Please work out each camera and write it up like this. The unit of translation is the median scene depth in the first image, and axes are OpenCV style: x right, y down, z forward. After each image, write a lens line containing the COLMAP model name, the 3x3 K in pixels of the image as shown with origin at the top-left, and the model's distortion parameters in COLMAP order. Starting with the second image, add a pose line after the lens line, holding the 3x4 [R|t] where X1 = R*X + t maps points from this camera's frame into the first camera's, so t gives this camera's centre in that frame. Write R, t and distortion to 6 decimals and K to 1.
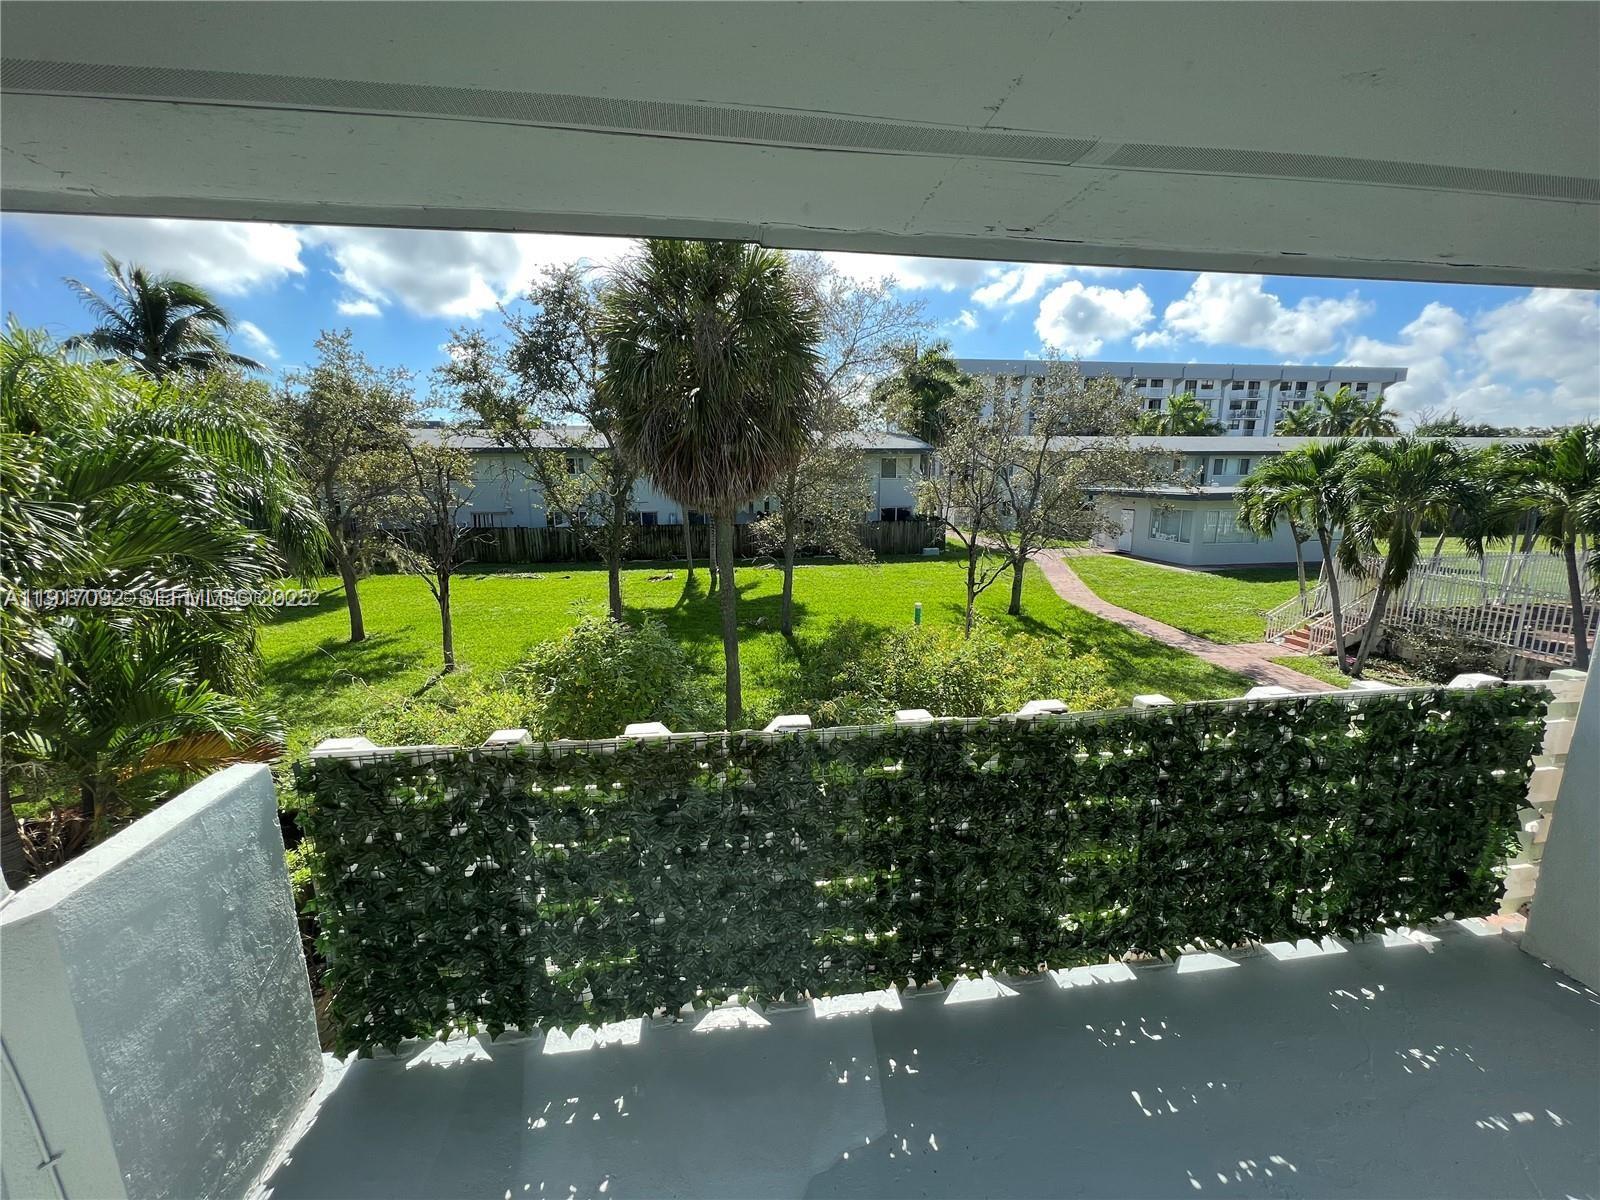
lens RADIAL K [[643.6, 0, 800.8], [0, 643.6, 601.0], [0, 0, 1]] dist [0.003392, 0.000252]
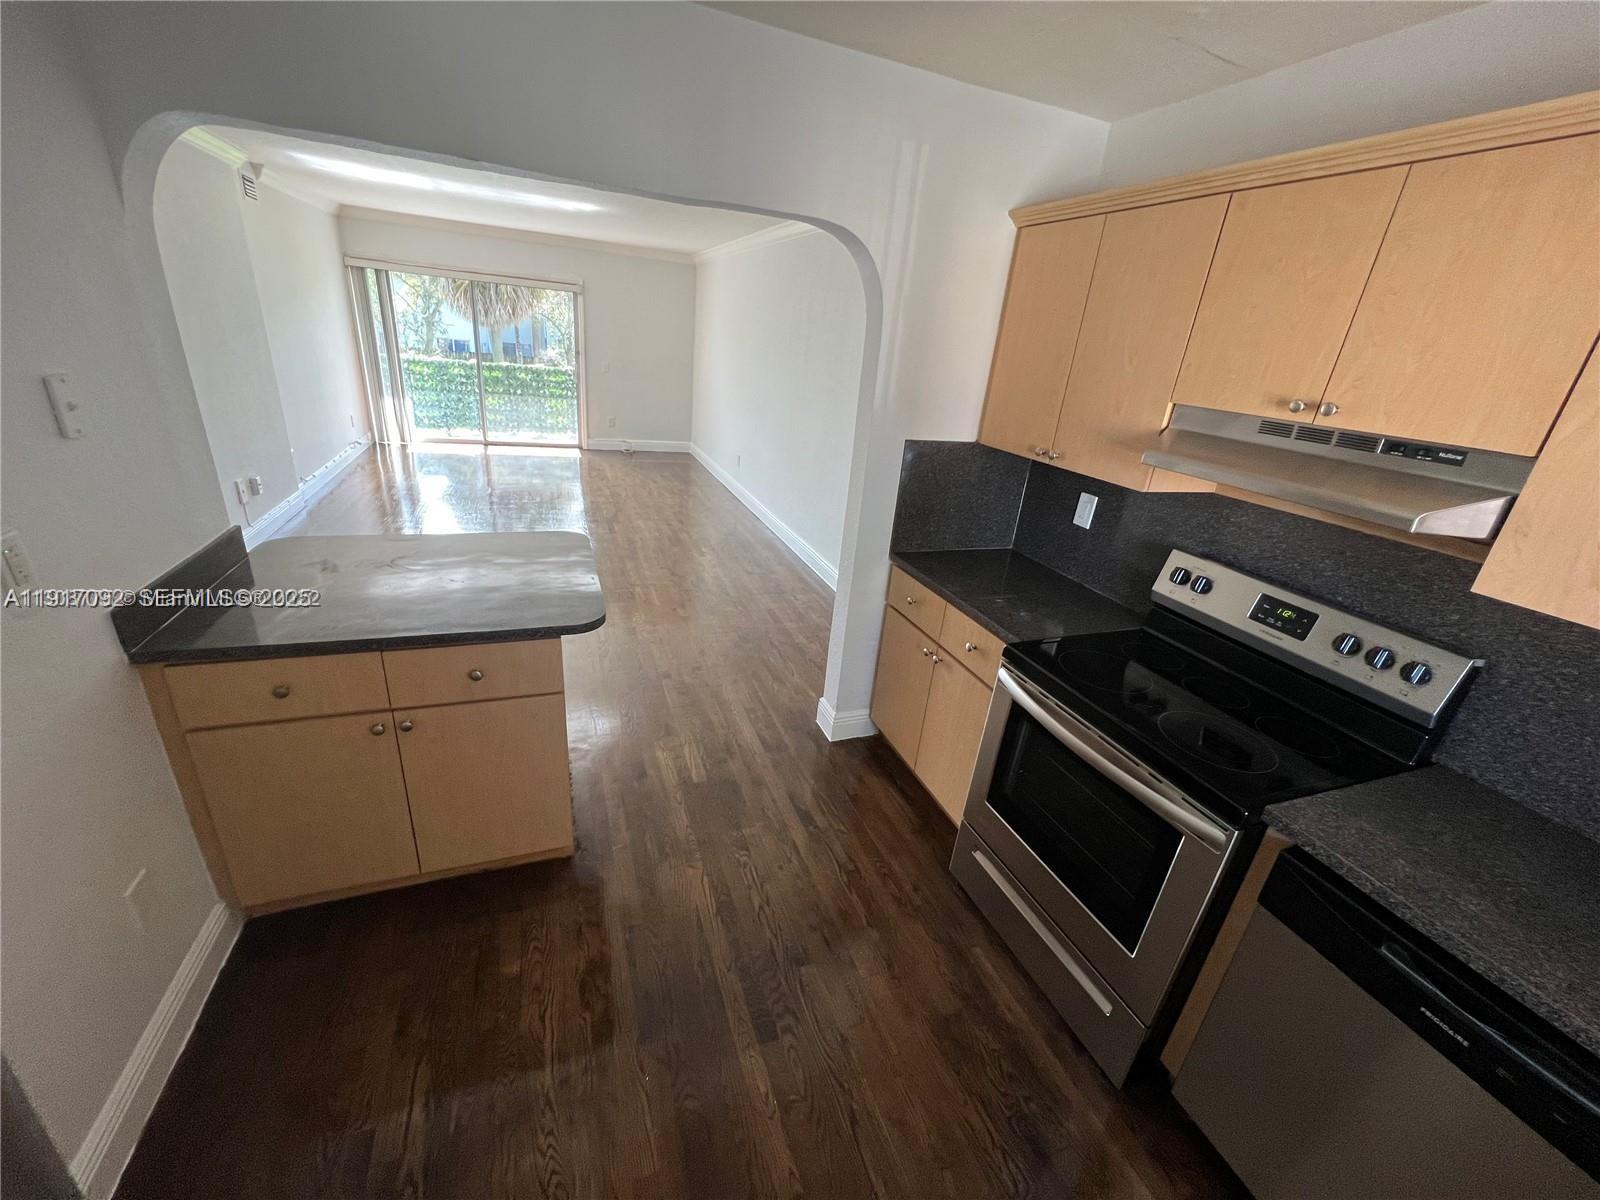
lens RADIAL K [[643.6, 0, 798.9], [0, 643.6, 597.8], [0, 0, 1]] dist [0.003392, 0.000252]
pose [[0.972917, 0.007793, 0.231024, 0.927096], [-0.053018, 0.980311, 0.190208, 0.661687], [-0.224993, -0.197305, 0.954174, -3.271689]]
